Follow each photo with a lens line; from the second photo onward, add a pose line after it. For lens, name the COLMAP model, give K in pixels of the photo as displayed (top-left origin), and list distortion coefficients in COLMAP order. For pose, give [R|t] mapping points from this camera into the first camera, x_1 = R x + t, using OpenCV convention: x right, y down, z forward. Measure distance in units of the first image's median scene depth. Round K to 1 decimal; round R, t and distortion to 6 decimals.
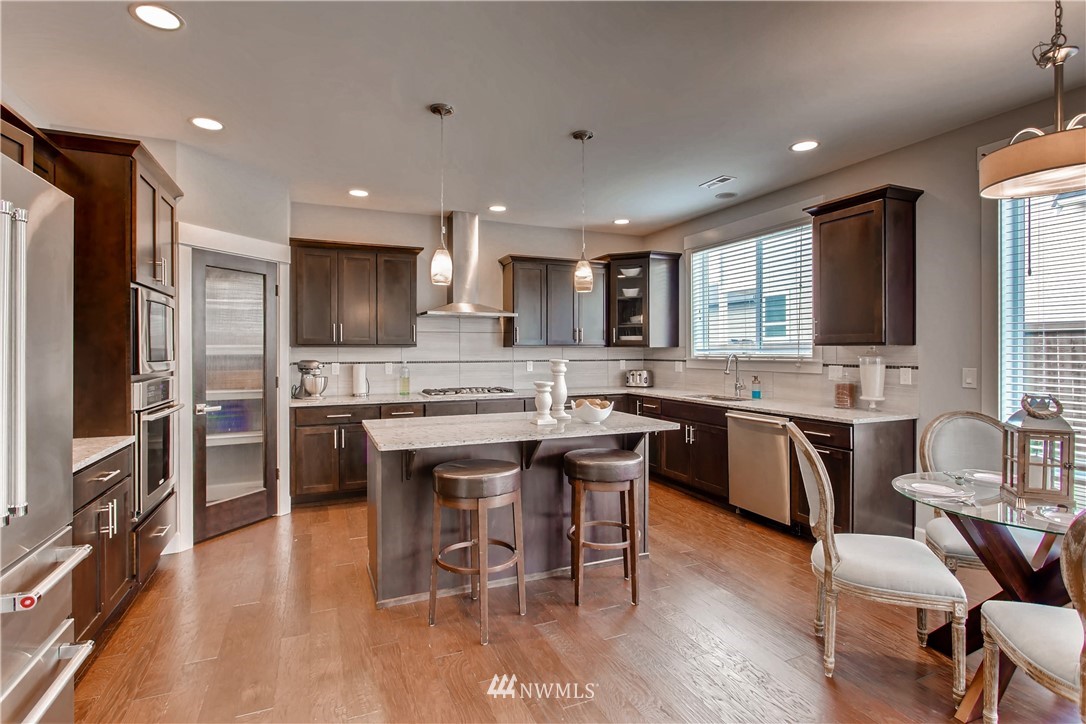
lens RADIAL K [[524.0, 0, 542.2], [0, 524.0, 356.0], [0, 0, 1]] dist [-0.005119, -0.000101]
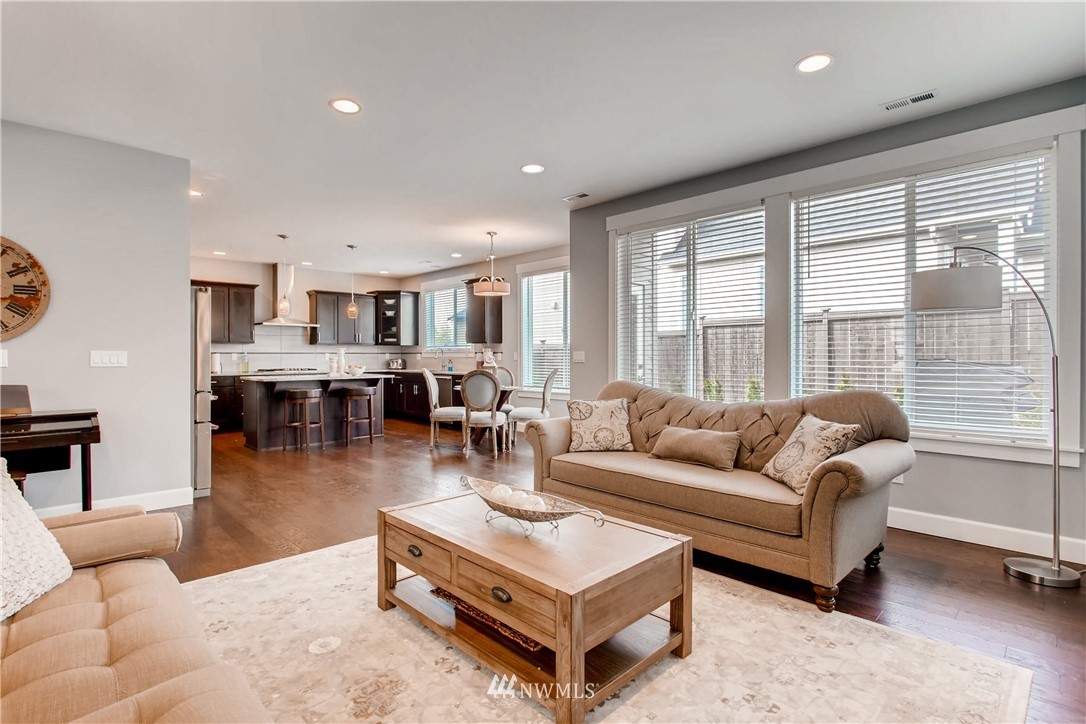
lens RADIAL K [[524.0, 0, 538.3], [0, 524.0, 358.4], [0, 0, 1]] dist [-0.005119, -0.000101]
pose [[0.936386, -0.002391, 0.350964, 0.021428], [0.004240, 0.999981, -0.004500, 0.036853], [-0.350947, 0.005702, 0.936378, -0.794344]]
